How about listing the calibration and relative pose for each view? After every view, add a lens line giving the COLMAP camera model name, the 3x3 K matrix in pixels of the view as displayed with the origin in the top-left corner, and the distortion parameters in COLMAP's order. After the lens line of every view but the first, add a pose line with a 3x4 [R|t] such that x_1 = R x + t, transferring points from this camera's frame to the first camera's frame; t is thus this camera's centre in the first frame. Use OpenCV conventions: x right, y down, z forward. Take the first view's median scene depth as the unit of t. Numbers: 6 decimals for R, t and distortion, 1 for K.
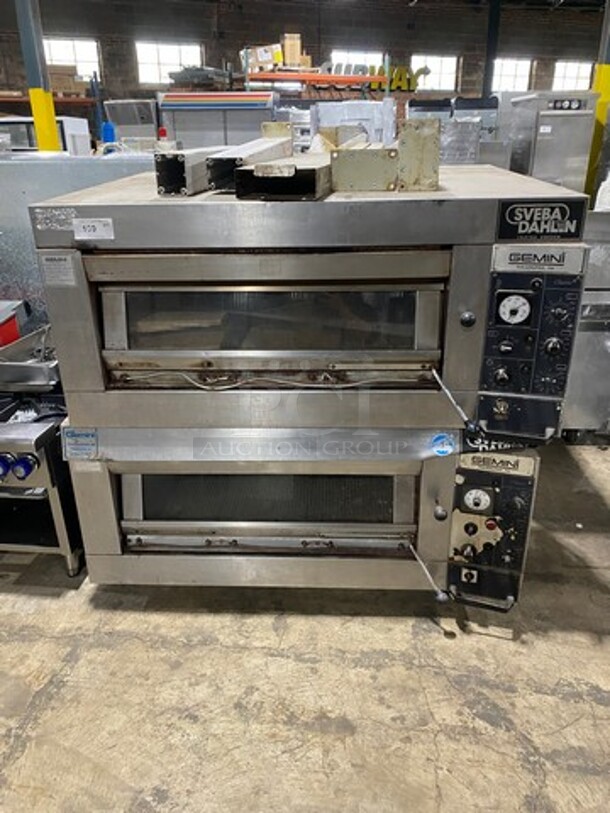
lens RADIAL K [[619.8, 0, 307.9], [0, 619.8, 396.7], [0, 0, 1]] dist [0.002189, 0.004551]
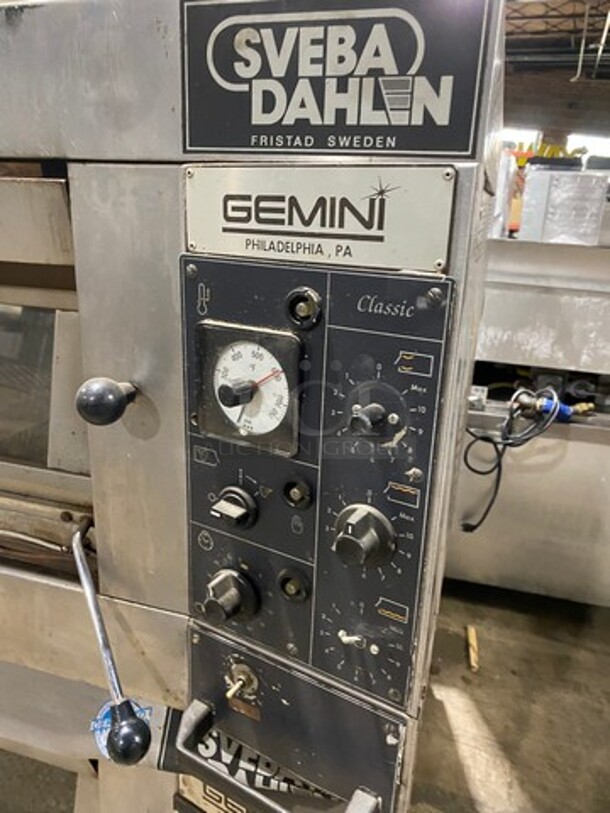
lens RADIAL K [[622.8, 0, 305.0], [0, 622.8, 406.5], [0, 0, 1]] dist [0.001849, 0.003101]
pose [[0.966462, 0.132484, -0.219999, 0.382903], [-0.155487, 0.983666, -0.090691, -0.097794], [0.204391, 0.121857, 0.971275, 0.640054]]
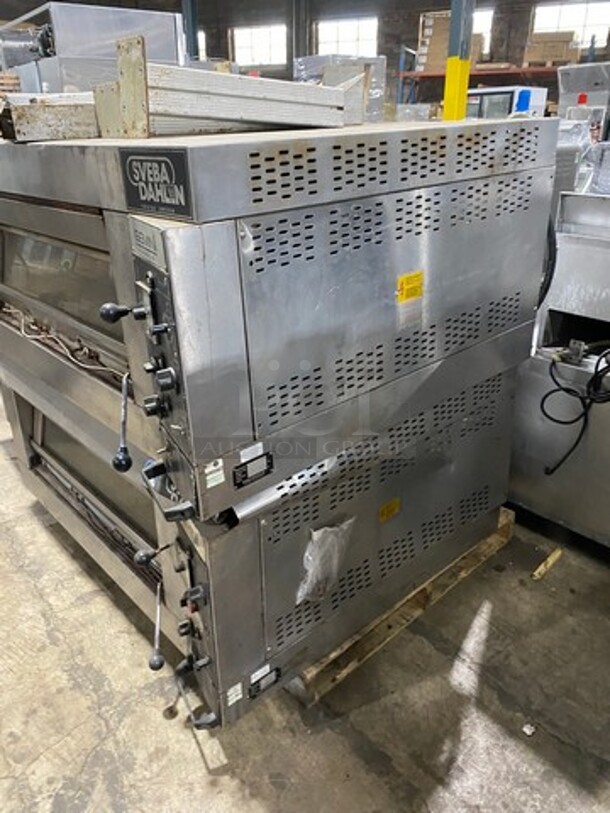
lens RADIAL K [[622.8, 0, 305.0], [0, 622.8, 406.5], [0, 0, 1]] dist [0.001849, 0.003101]
pose [[0.697436, 0.299982, -0.650841, 0.837866], [-0.272834, 0.950929, 0.145931, -0.170808], [0.662680, 0.075794, 0.745057, 0.545461]]
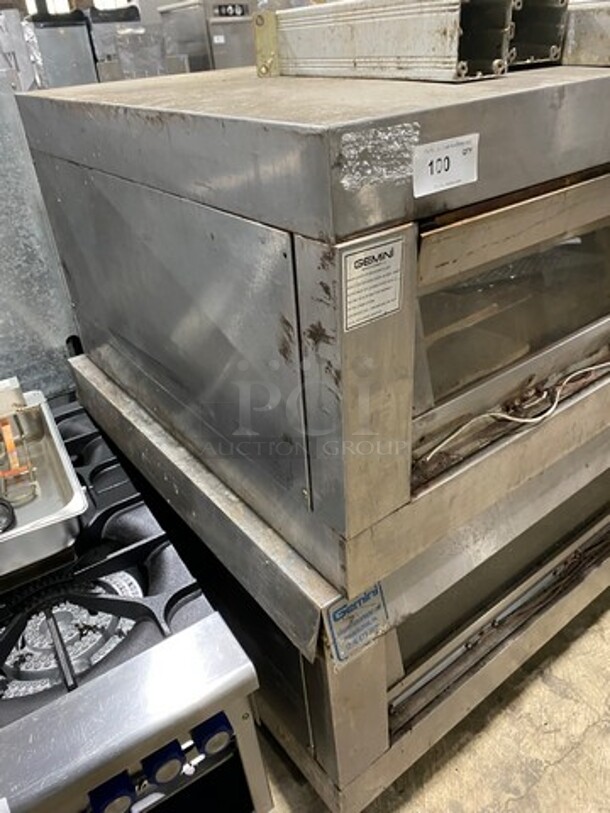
lens RADIAL K [[619.8, 0, 307.9], [0, 619.8, 396.7], [0, 0, 1]] dist [0.002189, 0.004551]
pose [[0.770362, -0.351777, 0.531785, -0.622416], [0.306218, 0.935672, 0.175352, -0.199634], [-0.559261, 0.027757, 0.828527, 0.623365]]
